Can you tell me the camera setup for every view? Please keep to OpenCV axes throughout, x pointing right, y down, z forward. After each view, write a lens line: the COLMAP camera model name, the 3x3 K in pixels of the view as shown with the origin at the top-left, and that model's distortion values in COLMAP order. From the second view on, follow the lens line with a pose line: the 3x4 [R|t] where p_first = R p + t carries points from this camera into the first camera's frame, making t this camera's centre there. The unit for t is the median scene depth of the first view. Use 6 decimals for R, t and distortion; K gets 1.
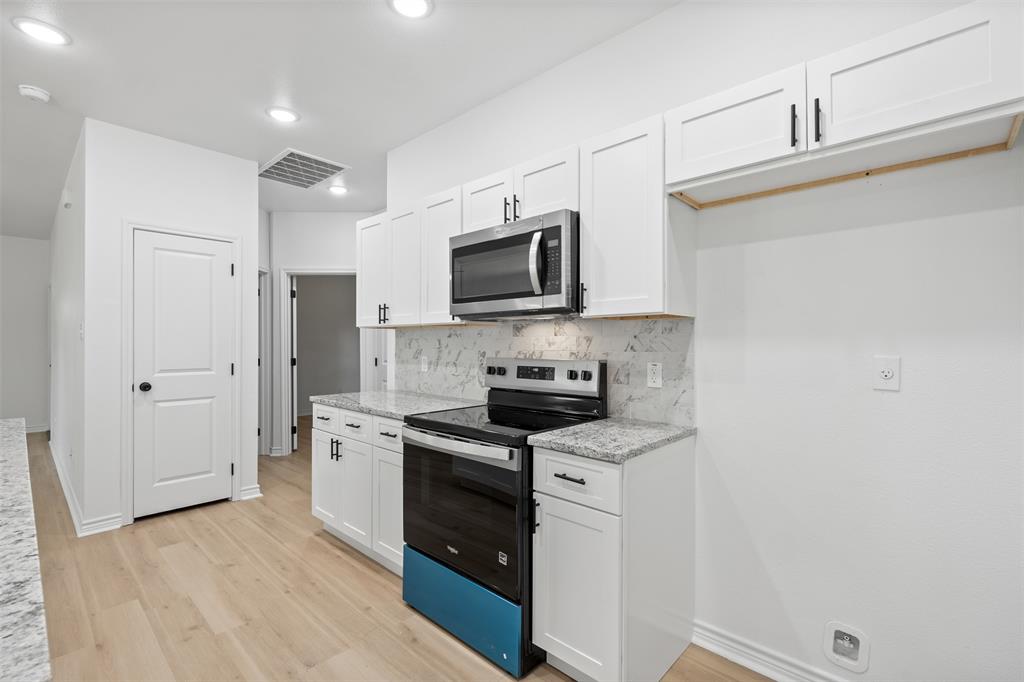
lens RADIAL K [[451.2, 0, 512.0], [0, 451.2, 341.0], [0, 0, 1]] dist [-0.000399, -0.000142]
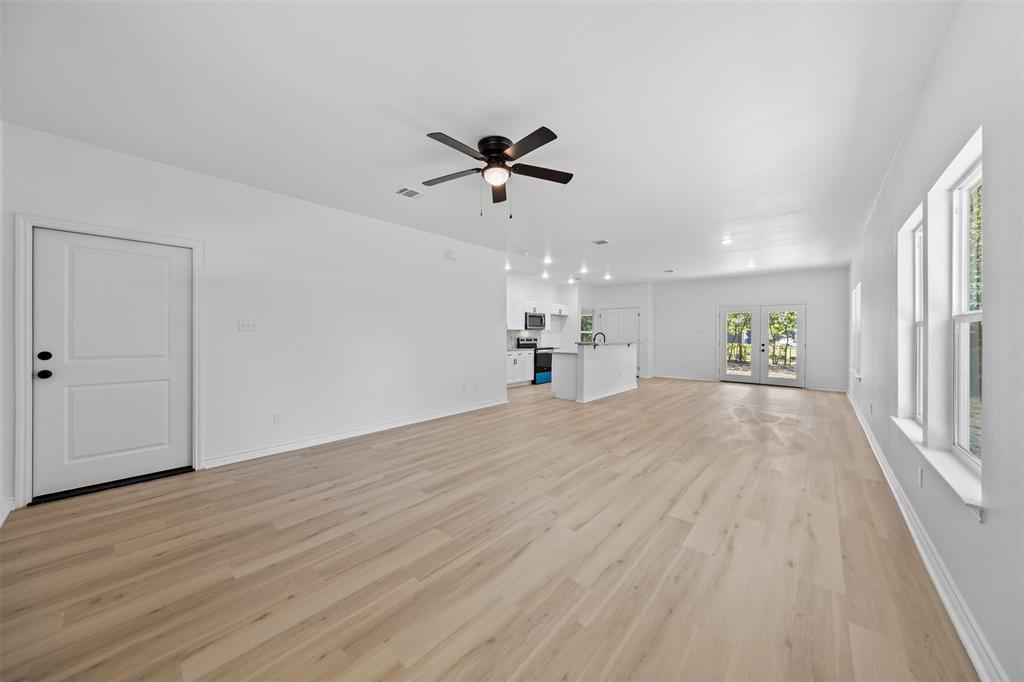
lens RADIAL K [[370.1, 0, 509.2], [0, 370.1, 334.9], [0, 0, 1]] dist [-0.015746, -0.000126]
pose [[-0.051187, -0.000158, 0.998689, -4.499169], [-0.005109, 0.999987, -0.000103, 0.016369], [-0.998676, -0.005107, -0.051187, 1.535620]]
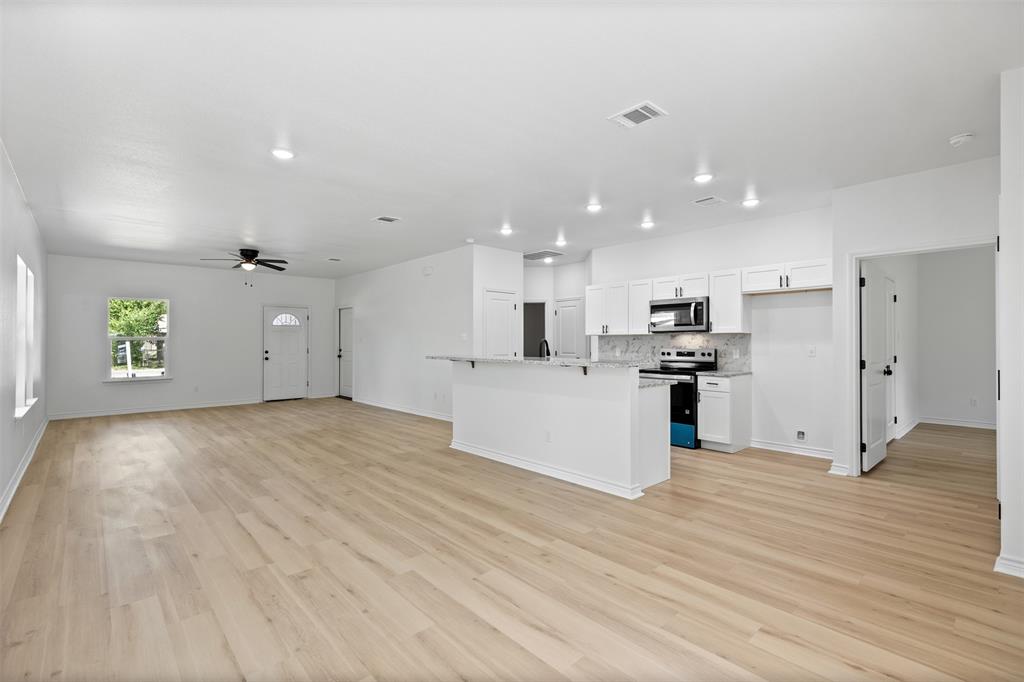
lens RADIAL K [[451.2, 0, 512.0], [0, 451.2, 341.0], [0, 0, 1]] dist [-0.000399, -0.000142]
pose [[0.996353, -0.001224, -0.085322, -0.748719], [0.001336, 0.999998, 0.001260, -0.008279], [0.085320, -0.001370, 0.996353, -1.716911]]
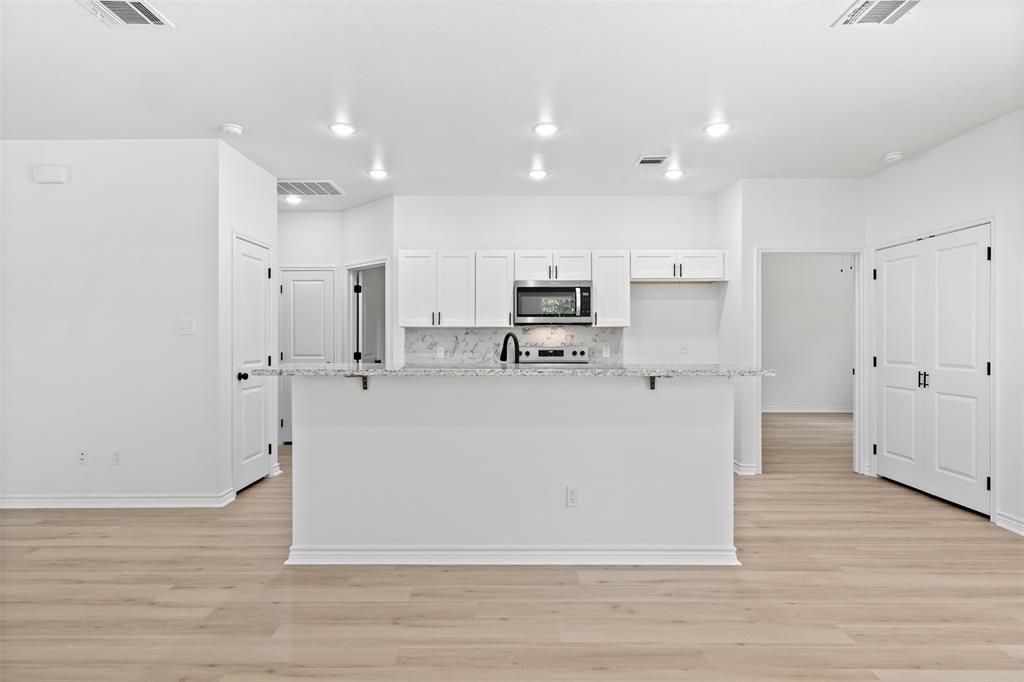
lens RADIAL K [[556.4, 0, 505.9], [0, 556.4, 341.2], [0, 0, 1]] dist [0.001390, -0.000095]
pose [[0.746412, -0.003674, 0.665474, -1.805995], [-0.002891, 0.999957, 0.008763, -0.002948], [-0.665477, -0.008464, 0.746370, -0.715717]]
